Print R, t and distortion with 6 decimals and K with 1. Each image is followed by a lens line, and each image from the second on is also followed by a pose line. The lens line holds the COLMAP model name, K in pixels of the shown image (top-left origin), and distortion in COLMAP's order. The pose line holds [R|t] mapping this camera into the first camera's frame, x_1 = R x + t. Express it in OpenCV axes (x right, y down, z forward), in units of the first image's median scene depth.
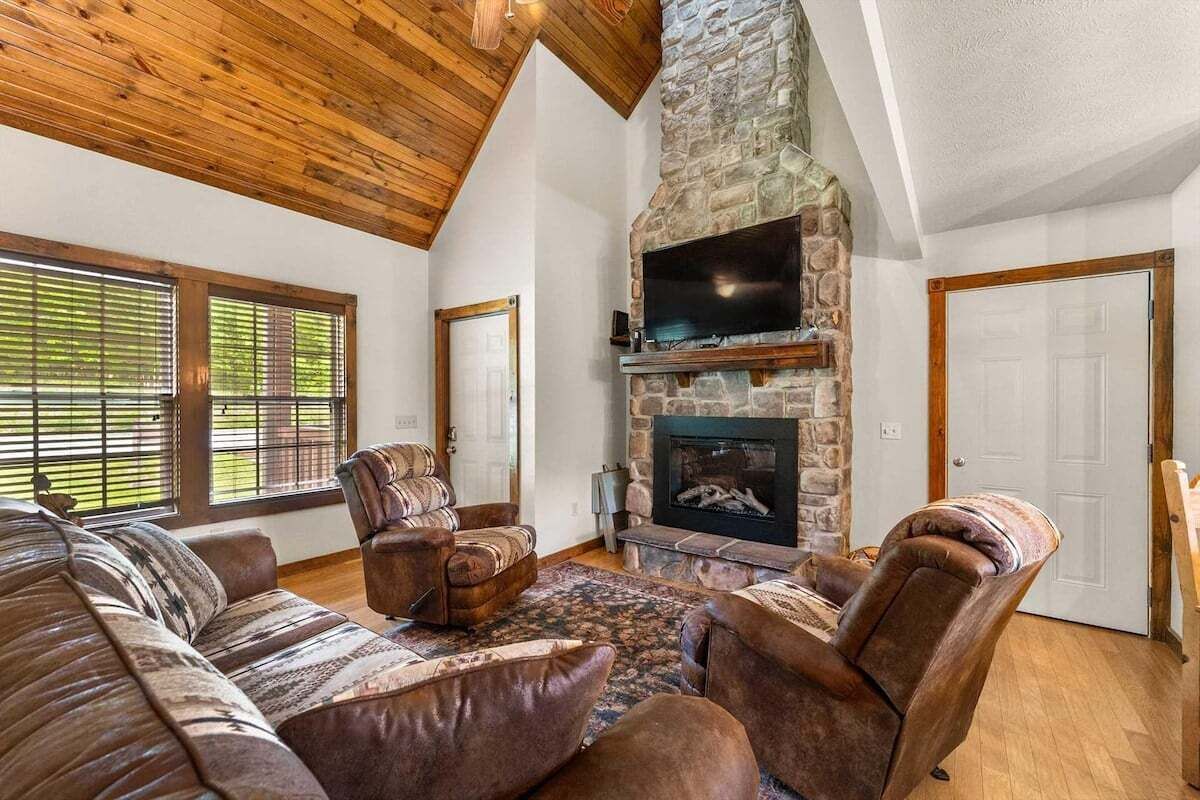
lens RADIAL K [[496.5, 0, 600.0], [0, 496.5, 408.2], [0, 0, 1]] dist [0.013664, 0.000093]
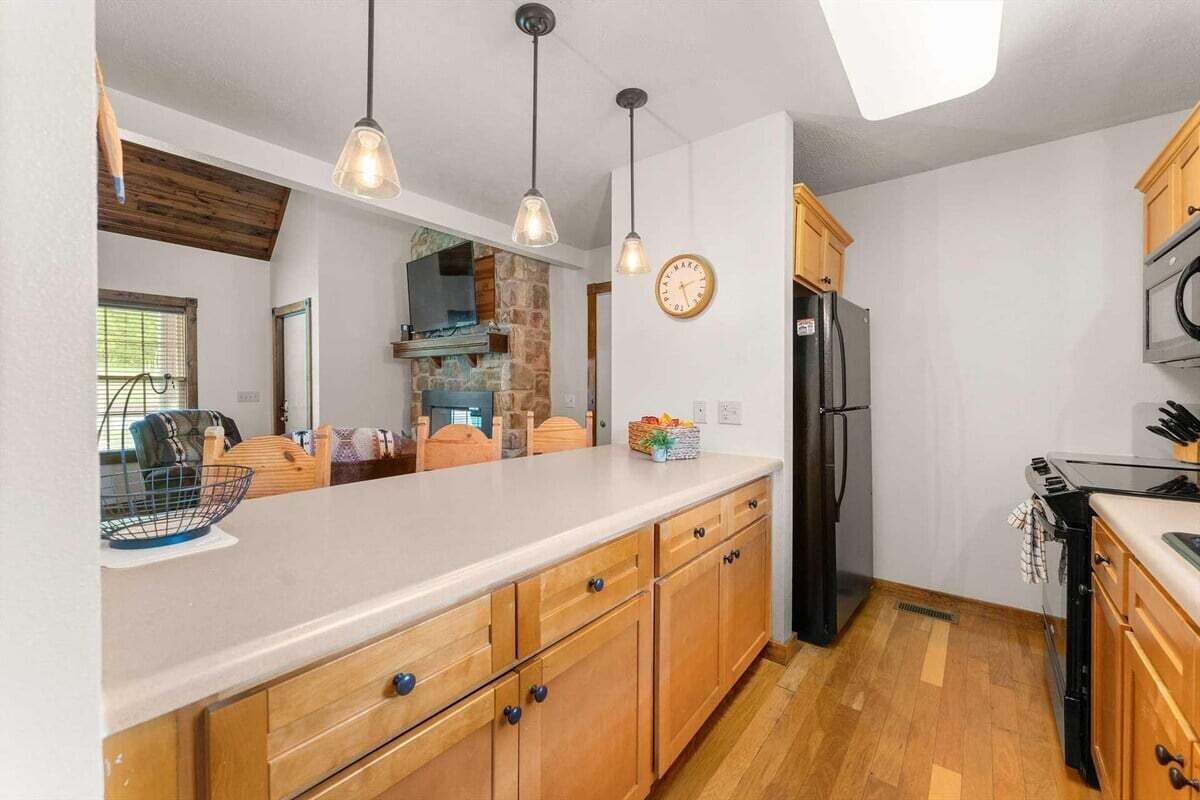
lens RADIAL K [[483.0, 0, 600.0], [0, 483.0, 400.0], [0, 0, 1]] dist [0.000590, 0.000068]
pose [[0.999201, -0.000992, -0.039947, 0.654356], [0.001686, 0.999848, 0.017341, 0.019093], [0.039924, -0.017394, 0.999051, -0.238262]]
